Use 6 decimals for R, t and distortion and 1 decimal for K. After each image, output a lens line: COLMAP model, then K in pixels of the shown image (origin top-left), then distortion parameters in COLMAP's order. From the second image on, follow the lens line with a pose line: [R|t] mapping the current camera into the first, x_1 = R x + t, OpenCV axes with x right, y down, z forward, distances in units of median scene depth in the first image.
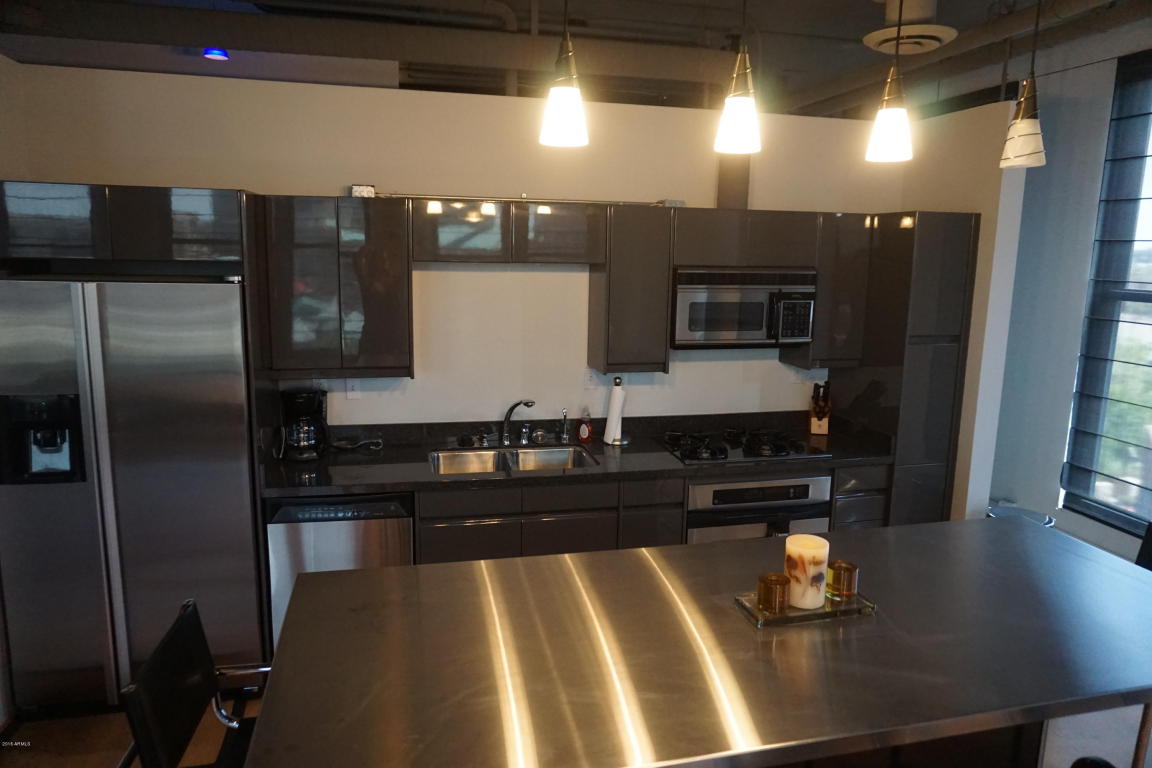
lens RADIAL K [[776.3, 0, 573.1], [0, 776.3, 389.6], [0, 0, 1]] dist [-0.033877, 0.021946]
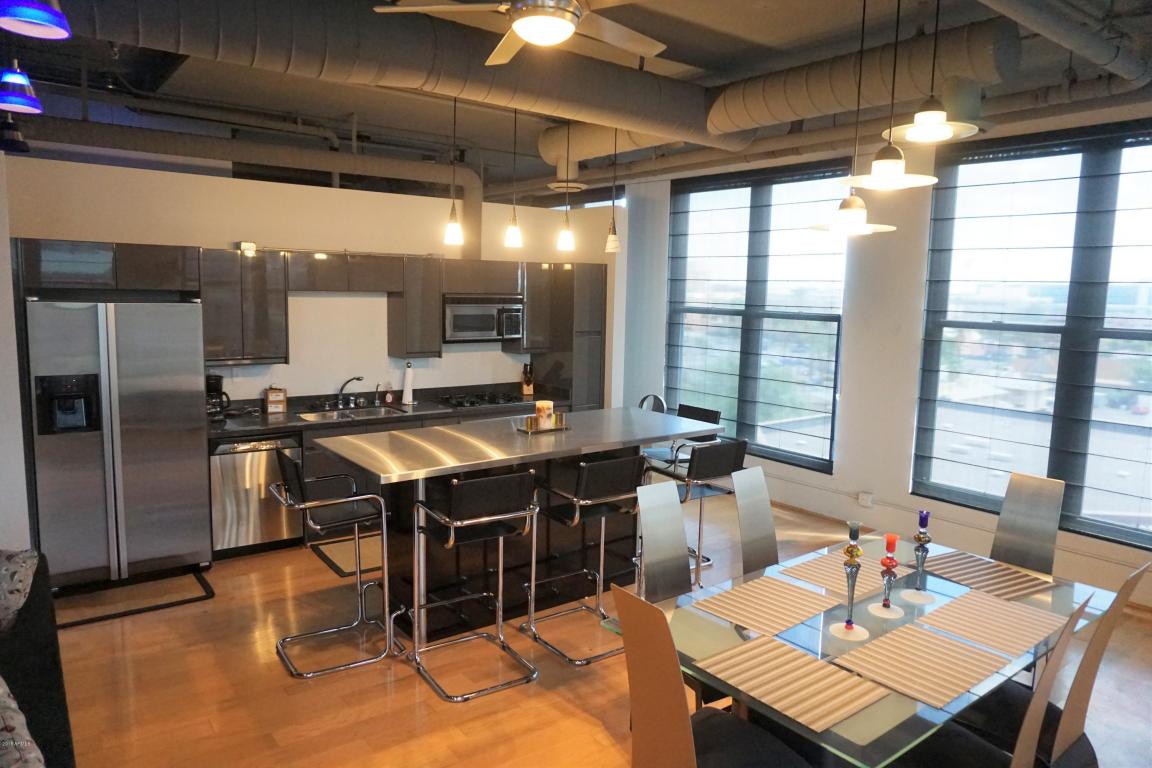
lens RADIAL K [[776.3, 0, 573.0], [0, 776.3, 388.2], [0, 0, 1]] dist [-0.033877, 0.021946]
pose [[0.915382, -0.049272, 0.399559, -0.280724], [0.065978, 0.997424, -0.028158, 0.106278], [-0.397142, 0.052138, 0.916275, -0.610951]]
